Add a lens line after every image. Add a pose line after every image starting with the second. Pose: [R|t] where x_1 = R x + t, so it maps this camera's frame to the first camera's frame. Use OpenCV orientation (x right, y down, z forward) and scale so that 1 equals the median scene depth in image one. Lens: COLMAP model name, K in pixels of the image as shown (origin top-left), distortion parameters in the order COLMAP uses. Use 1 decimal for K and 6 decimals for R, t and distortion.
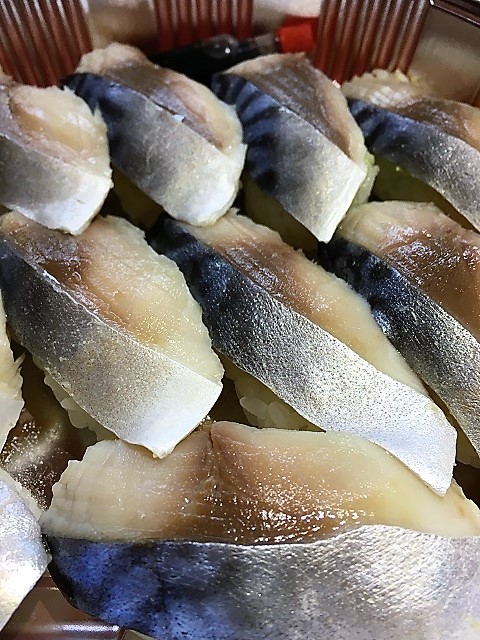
lens RADIAL K [[542.1, 0, 240.4], [0, 542.1, 322.7], [0, 0, 1]] dist [0.005377, -0.031410]
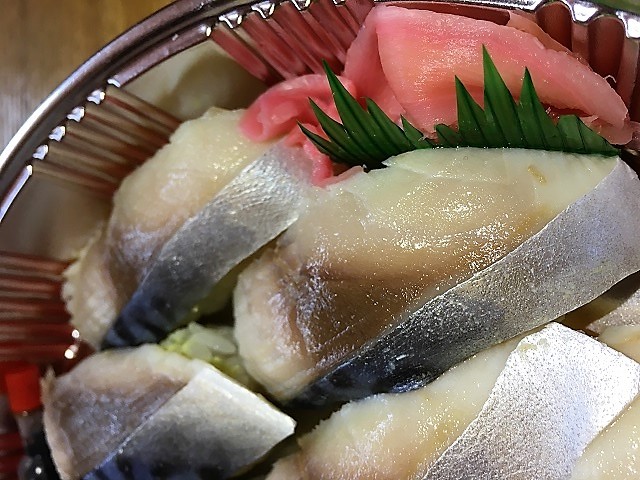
lens RADIAL K [[542.1, 0, 317.5], [0, 542.1, 241.0], [0, 0, 1]] dist [0.005377, -0.031410]
pose [[-0.007339, -0.999436, 0.032782, 0.373478], [0.998217, -0.005380, 0.059453, -0.148203], [-0.059243, 0.033160, 0.997693, 0.161665]]
